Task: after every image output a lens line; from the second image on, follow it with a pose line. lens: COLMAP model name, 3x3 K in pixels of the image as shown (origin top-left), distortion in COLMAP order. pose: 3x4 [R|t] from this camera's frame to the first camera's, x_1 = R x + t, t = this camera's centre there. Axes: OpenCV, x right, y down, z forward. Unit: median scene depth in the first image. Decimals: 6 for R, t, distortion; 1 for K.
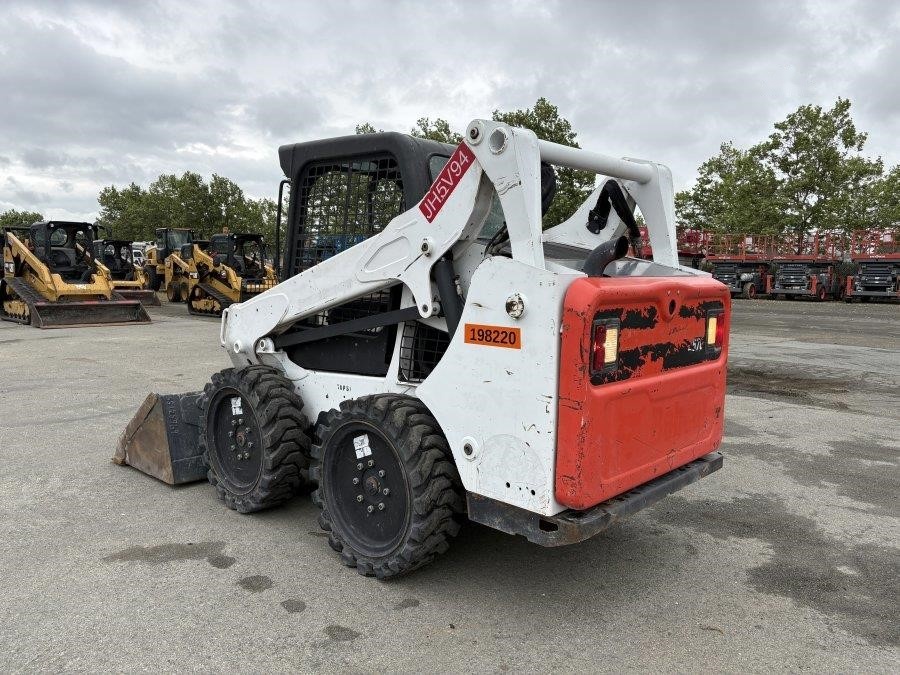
lens RADIAL K [[677.9, 0, 460.0], [0, 677.9, 343.1], [0, 0, 1]] dist [0.058516, -0.055645]
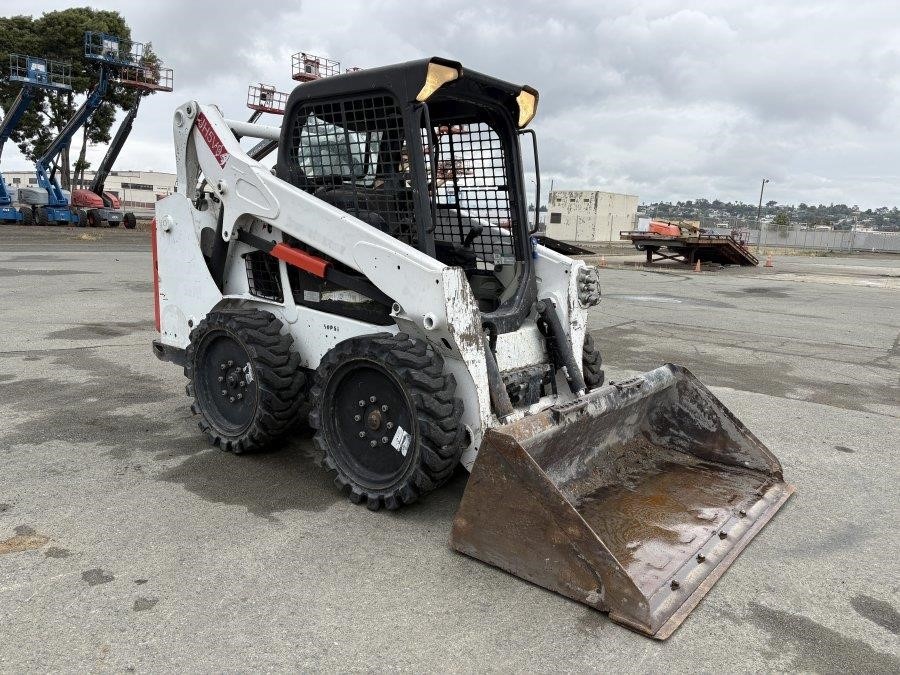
lens RADIAL K [[677.9, 0, 455.0], [0, 677.9, 340.2], [0, 0, 1]] dist [0.058516, -0.055645]
pose [[-0.996196, -0.043262, -0.075649, -0.089488], [-0.062845, 0.958024, 0.279714, -0.223672], [0.060373, 0.283404, -0.957098, 2.101074]]
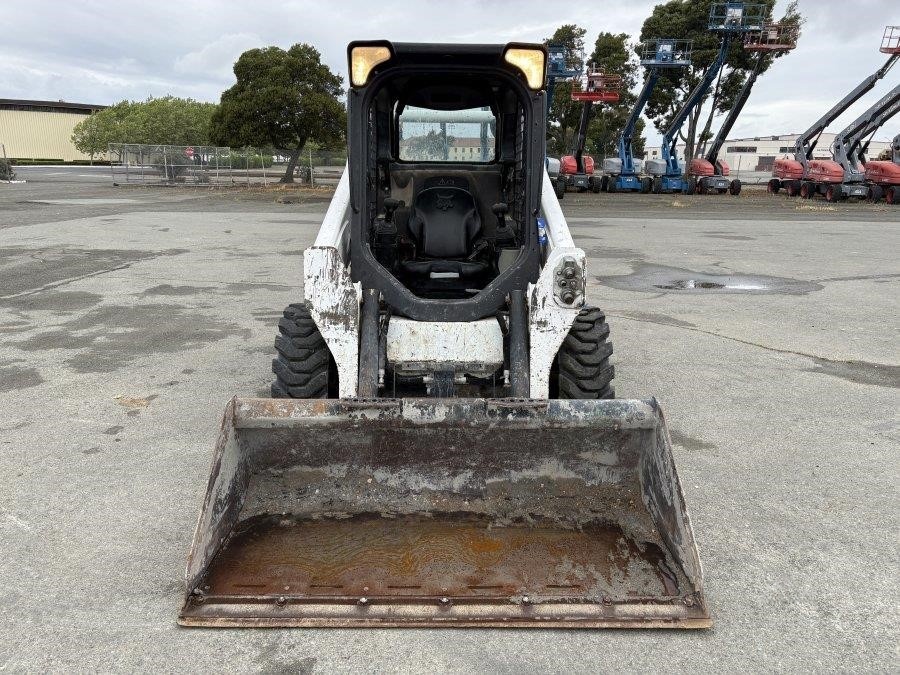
lens RADIAL K [[677.9, 0, 446.7], [0, 677.9, 338.0], [0, 0, 1]] dist [0.058516, -0.055645]
pose [[-0.678179, -0.199906, 0.707185, -0.865060], [0.060152, 0.943963, 0.324522, -0.240124], [-0.732431, 0.262623, -0.628152, 1.756305]]
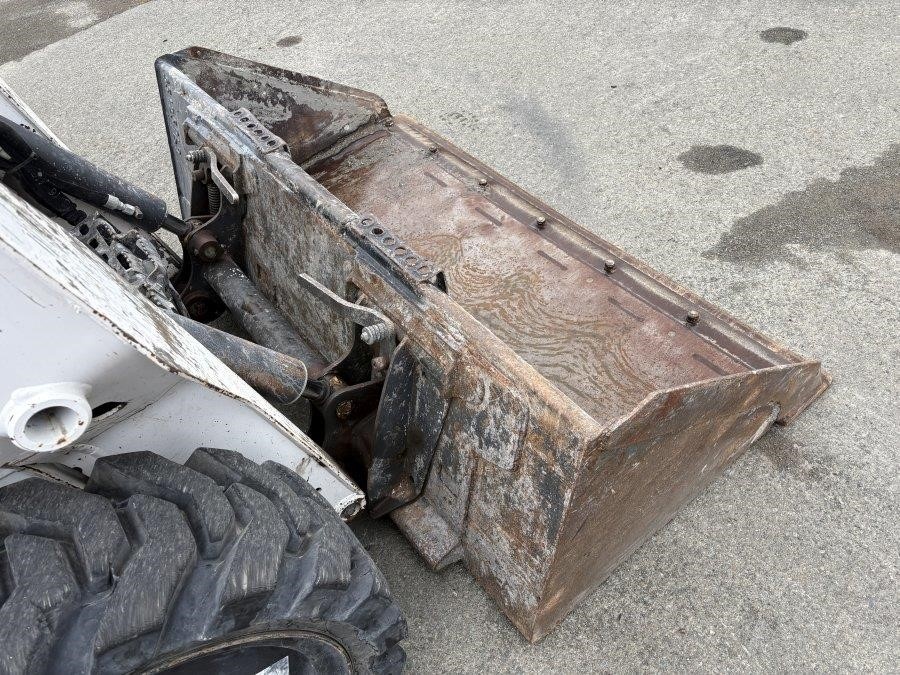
lens RADIAL K [[677.9, 0, 454.4], [0, 677.9, 335.7], [0, 0, 1]] dist [0.058516, -0.055645]
pose [[-0.177535, 0.750874, -0.636136, -0.038962], [0.058069, 0.653271, 0.754894, -0.163964], [0.982400, 0.097081, -0.159581, 1.454215]]
